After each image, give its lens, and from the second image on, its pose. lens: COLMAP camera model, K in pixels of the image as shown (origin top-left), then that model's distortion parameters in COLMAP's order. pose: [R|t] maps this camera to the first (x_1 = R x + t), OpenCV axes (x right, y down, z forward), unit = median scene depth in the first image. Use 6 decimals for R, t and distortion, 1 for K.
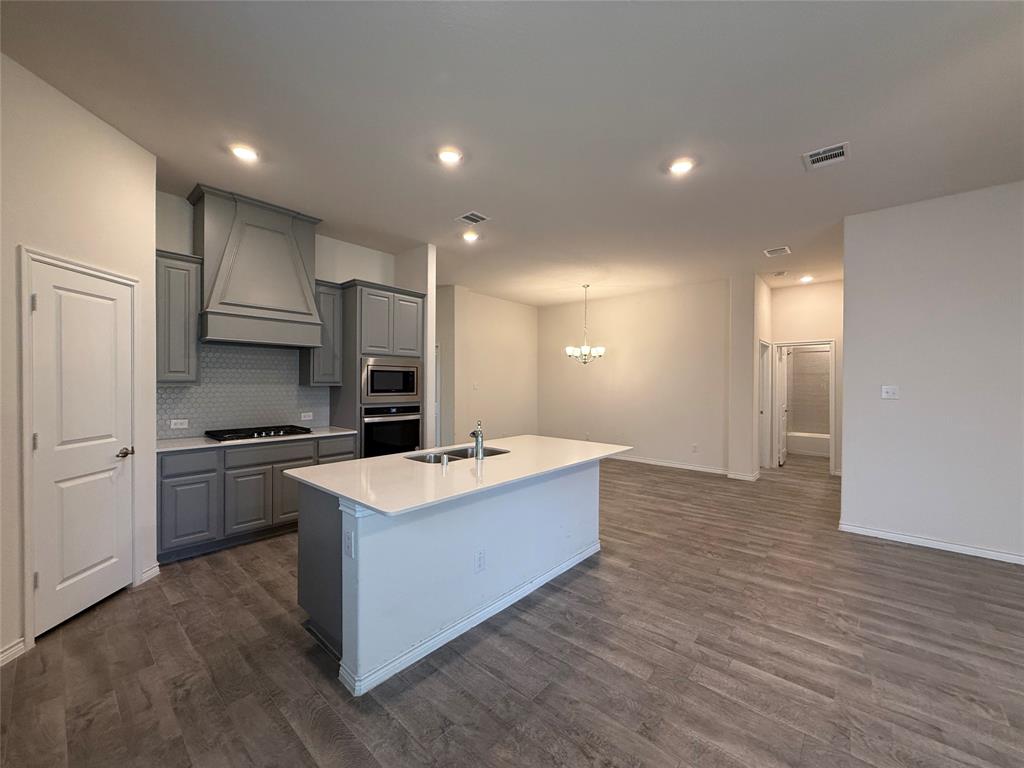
lens RADIAL K [[406.2, 0, 510.1], [0, 406.2, 385.7], [0, 0, 1]] dist [0.000540, 0.000221]
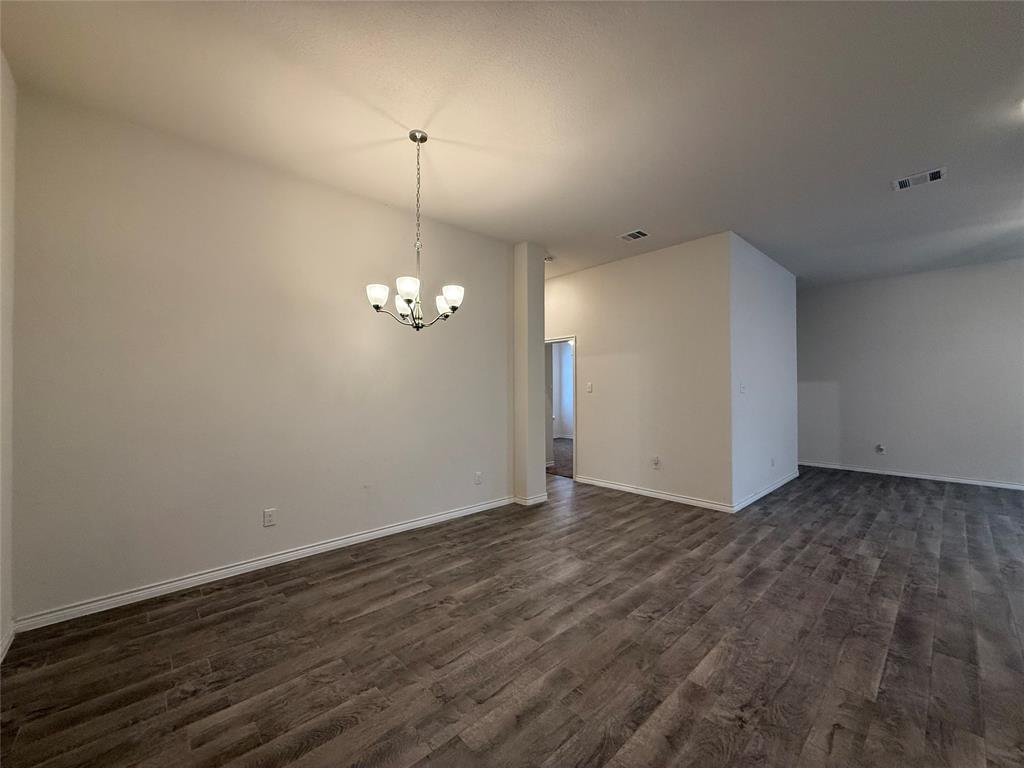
lens RADIAL K [[406.2, 0, 510.1], [0, 406.2, 385.7], [0, 0, 1]] dist [0.000540, 0.000221]
pose [[0.103914, 0.000349, 0.994586, -0.425304], [0.012905, 0.999915, -0.001699, 0.004458], [-0.994503, 0.013012, 0.103901, 1.811951]]
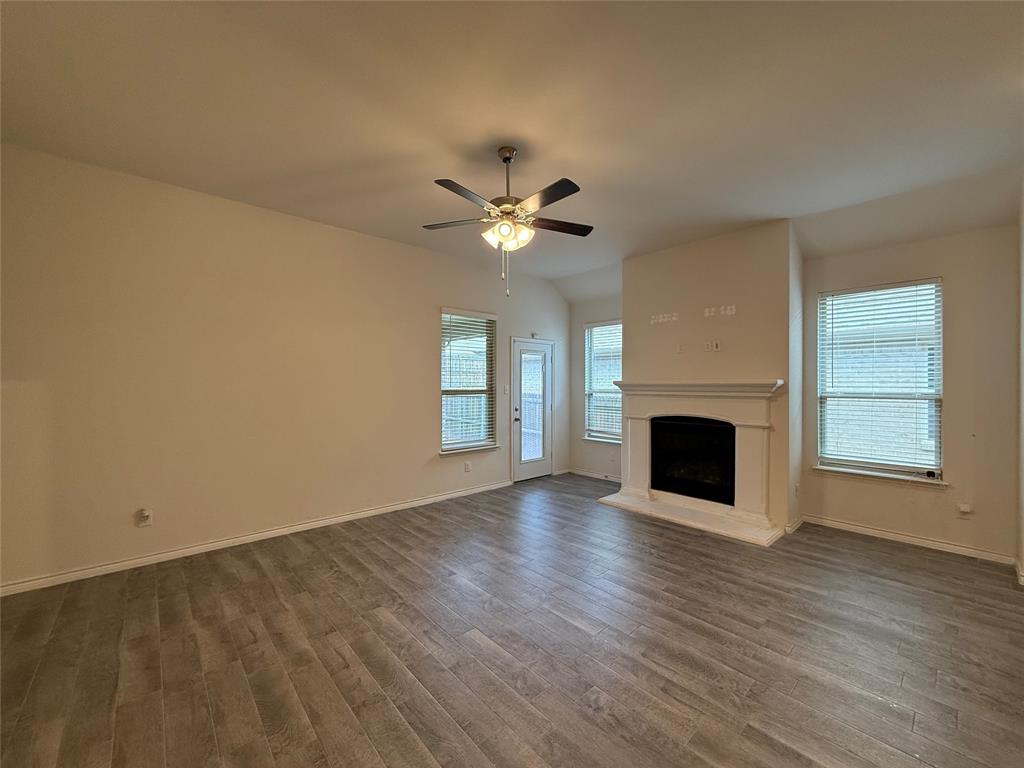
lens RADIAL K [[406.2, 0, 510.1], [0, 406.2, 385.7], [0, 0, 1]] dist [0.000540, 0.000221]
pose [[-0.993029, -0.007527, 0.117634, 0.699755], [-0.005882, 0.999880, 0.014331, -0.008991], [-0.117727, 0.013539, -0.992954, 1.123466]]
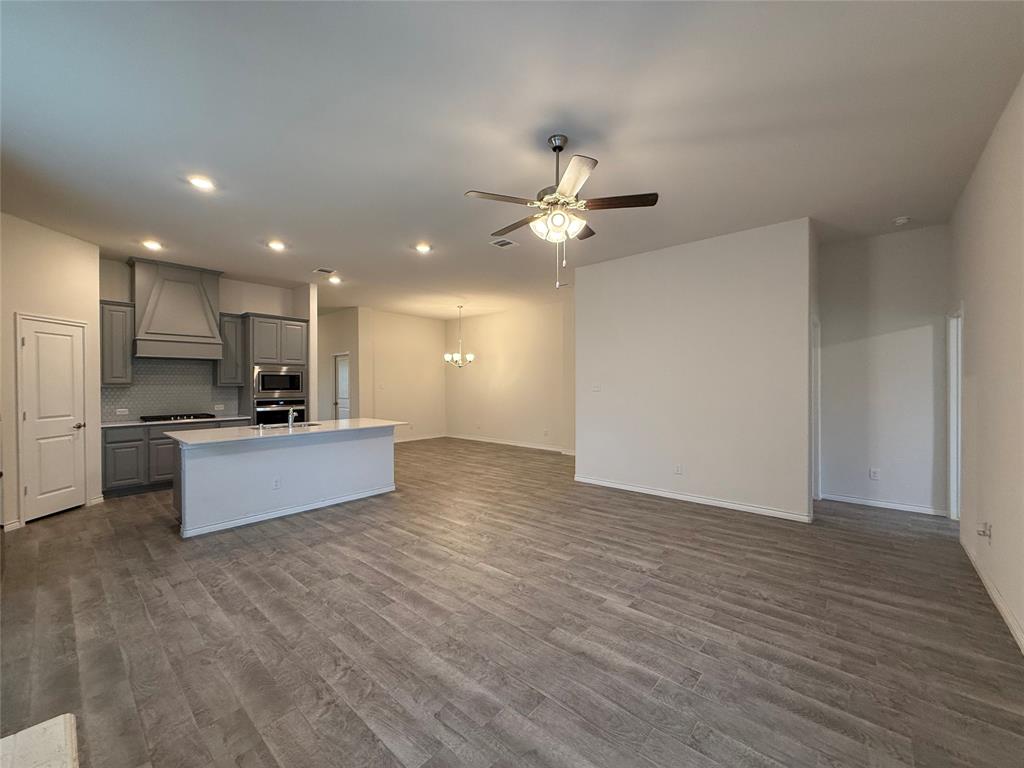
lens RADIAL K [[406.2, 0, 510.1], [0, 406.2, 385.7], [0, 0, 1]] dist [0.000540, 0.000221]
pose [[0.999957, -0.009145, 0.001184, 0.707004], [0.009148, 0.999957, -0.001810, 0.014624], [-0.001168, 0.001821, 0.999998, -0.580647]]
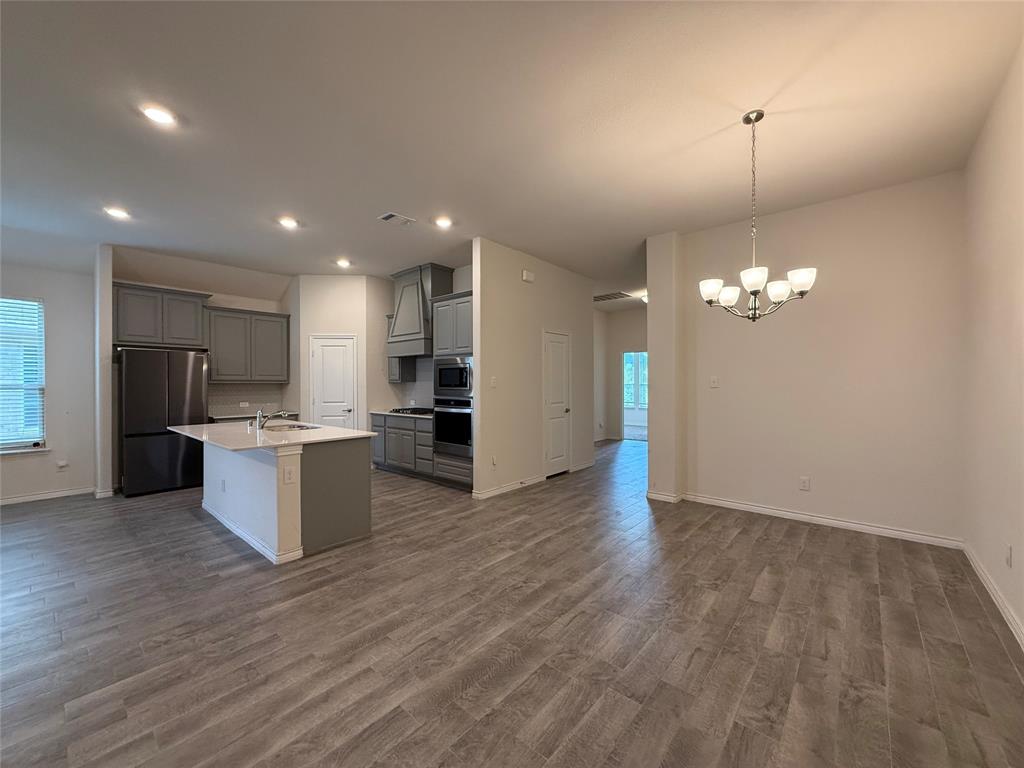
lens RADIAL K [[406.2, 0, 510.1], [0, 406.2, 385.7], [0, 0, 1]] dist [0.000540, 0.000221]
pose [[0.006226, -0.001167, -0.999980, 1.177200], [-0.005781, 0.999983, -0.001203, 0.017746], [0.999964, 0.005789, 0.006220, 1.601467]]
